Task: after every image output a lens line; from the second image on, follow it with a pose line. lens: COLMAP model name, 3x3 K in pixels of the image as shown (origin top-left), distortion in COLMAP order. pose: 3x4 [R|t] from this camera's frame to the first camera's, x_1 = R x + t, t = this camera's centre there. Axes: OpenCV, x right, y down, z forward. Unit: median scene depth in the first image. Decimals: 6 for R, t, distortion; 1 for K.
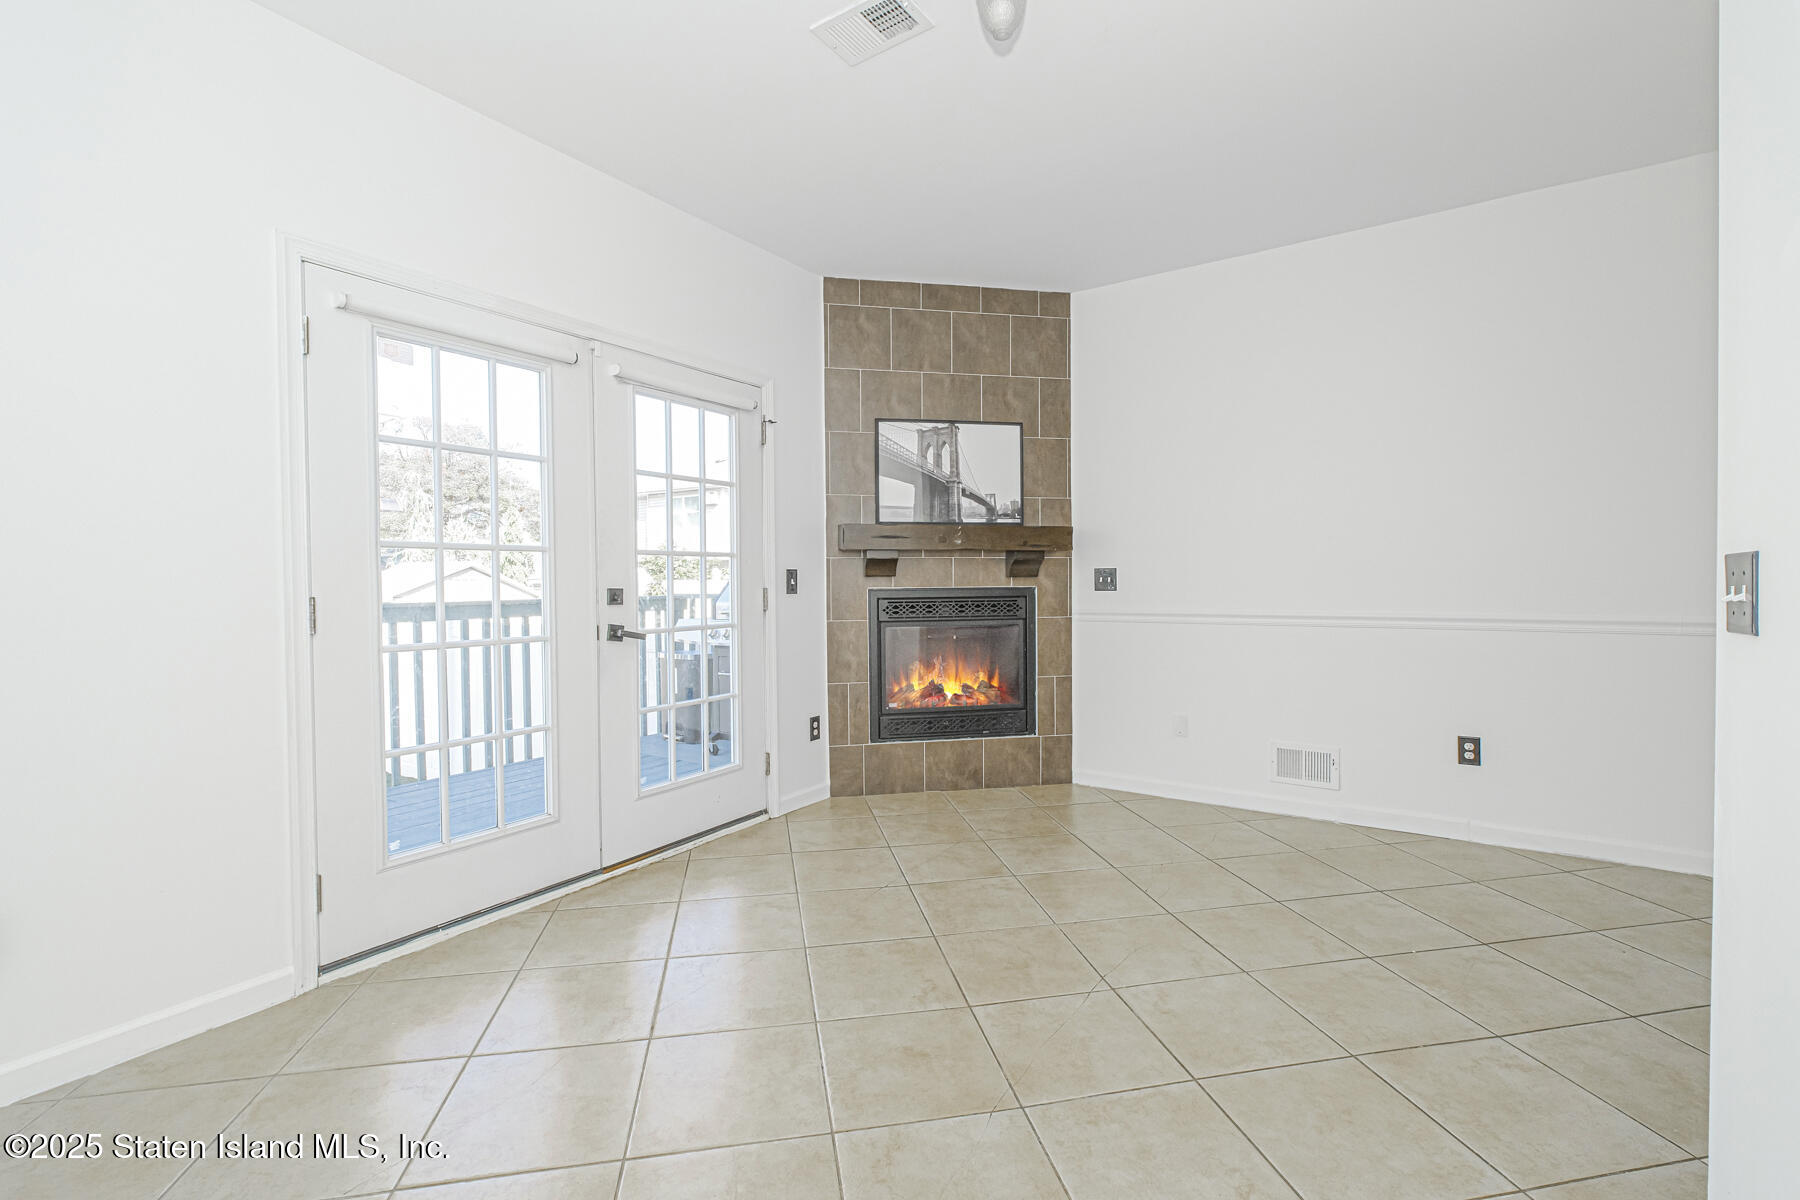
lens RADIAL K [[778.1, 0, 913.5], [0, 778.1, 583.8], [0, 0, 1]] dist [-0.001098, -0.000038]
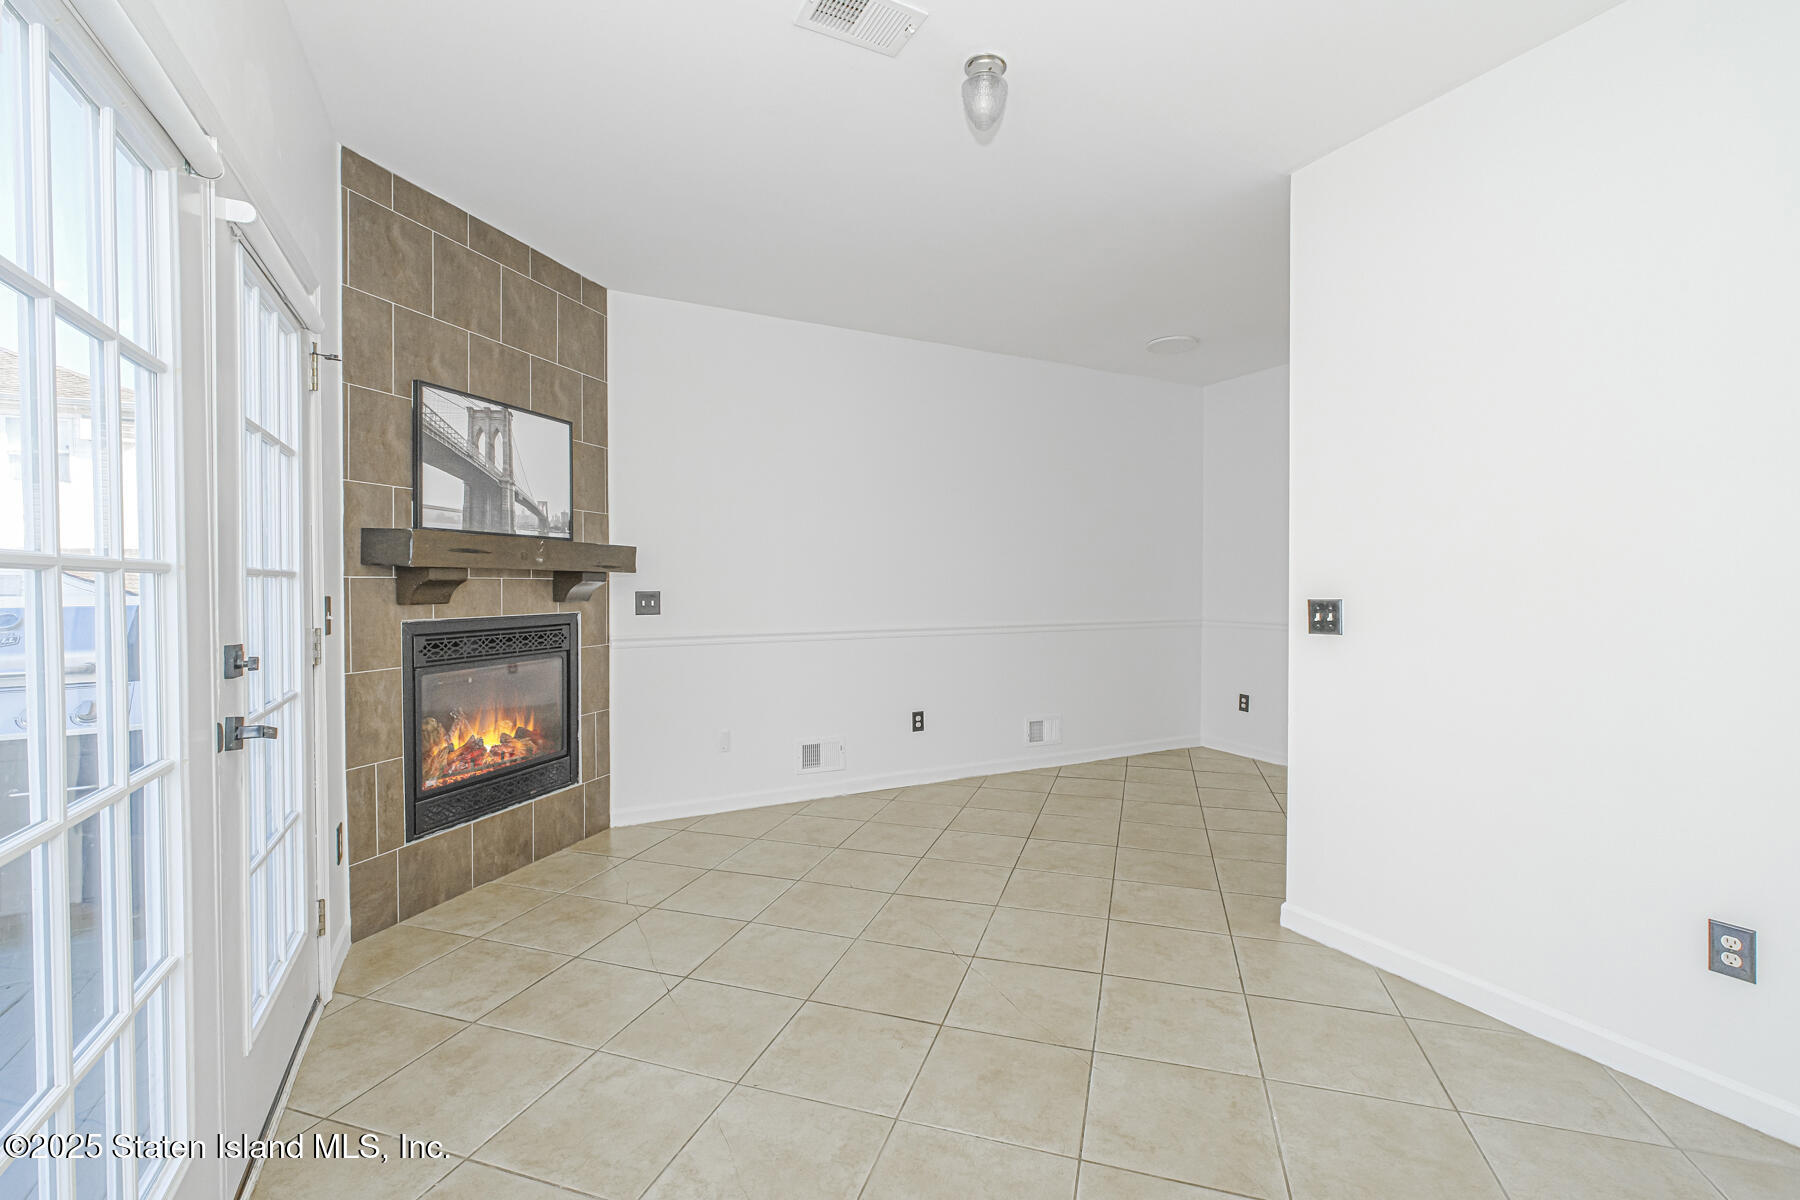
lens RADIAL K [[778.1, 0, 887.2], [0, 778.1, 587.5], [0, 0, 1]] dist [-0.001098, -0.000038]
pose [[0.492598, 0.000891, 0.870257, -0.444935], [0.005801, 0.999974, -0.004308, -0.018973], [-0.870238, 0.007171, 0.492580, 0.280360]]
